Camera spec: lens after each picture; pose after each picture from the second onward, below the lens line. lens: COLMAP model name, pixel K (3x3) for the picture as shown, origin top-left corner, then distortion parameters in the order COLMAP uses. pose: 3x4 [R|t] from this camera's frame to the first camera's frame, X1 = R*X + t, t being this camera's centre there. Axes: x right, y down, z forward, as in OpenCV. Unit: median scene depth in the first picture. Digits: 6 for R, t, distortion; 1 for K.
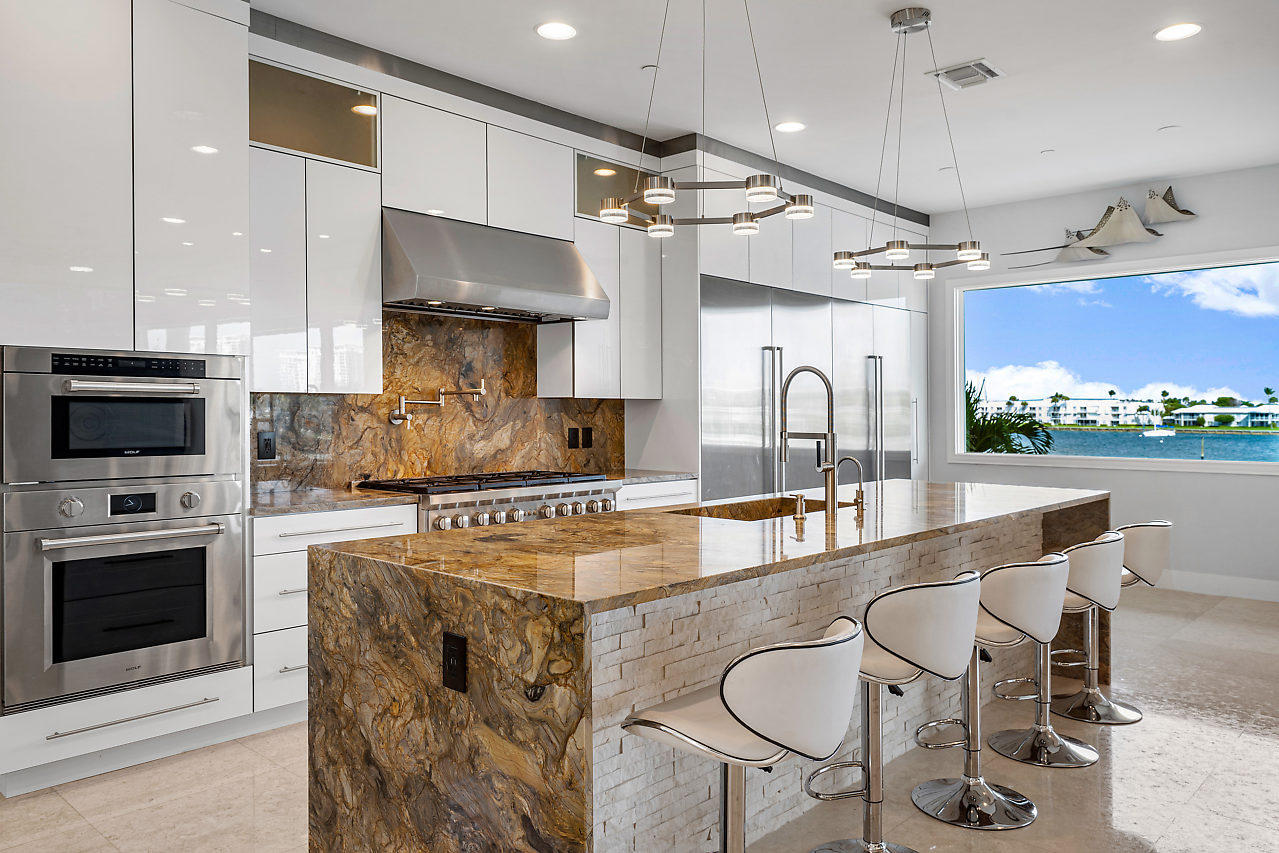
lens RADIAL K [[914.3, 0, 639.5], [0, 914.3, 426.5], [0, 0, 1]] dist [0.002746, 0.000846]
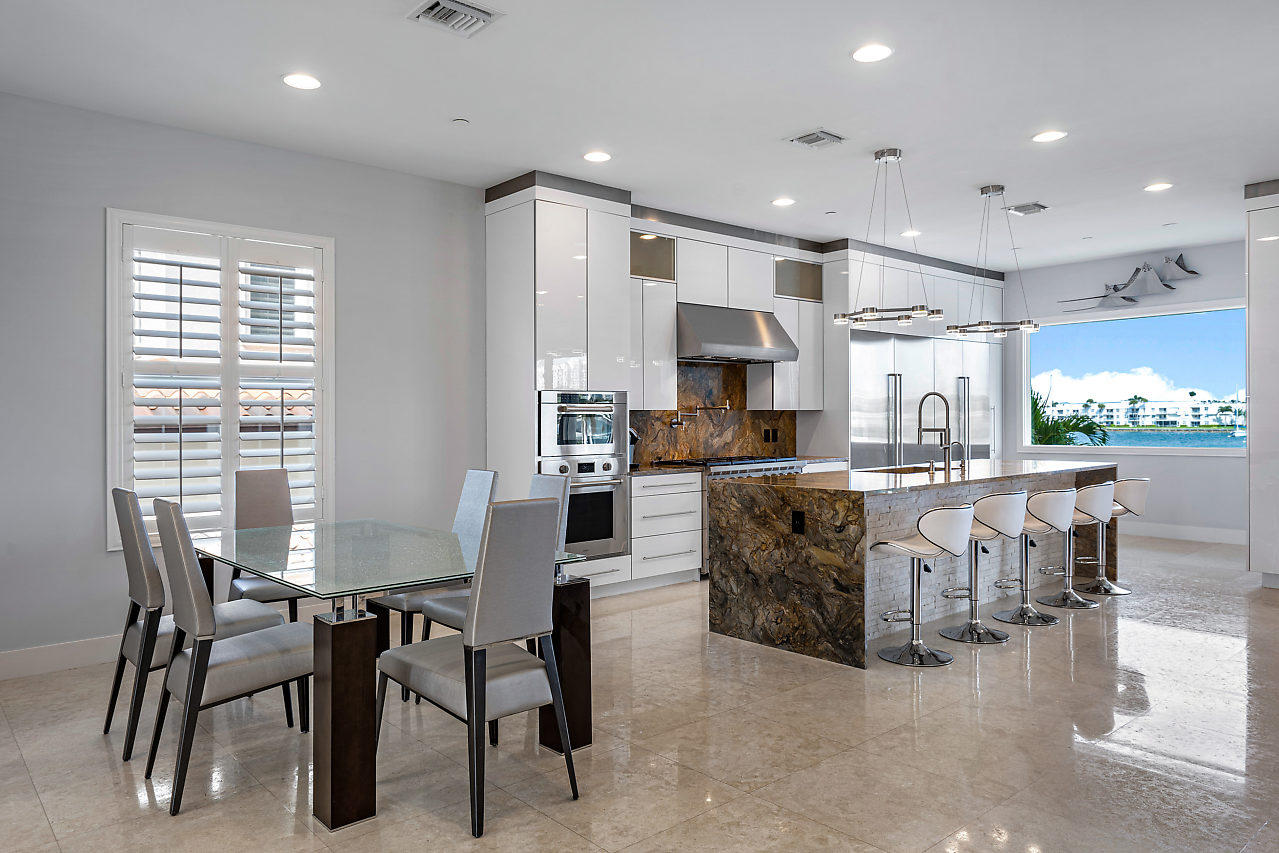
lens RADIAL K [[847.6, 0, 635.6], [0, 847.6, 462.9], [0, 0, 1]] dist [0.002030, 0.000283]
pose [[0.994569, -0.007293, -0.103821, -0.190883], [0.010959, 0.999335, 0.034786, 0.008137], [0.103498, -0.035735, 0.993988, -0.613447]]
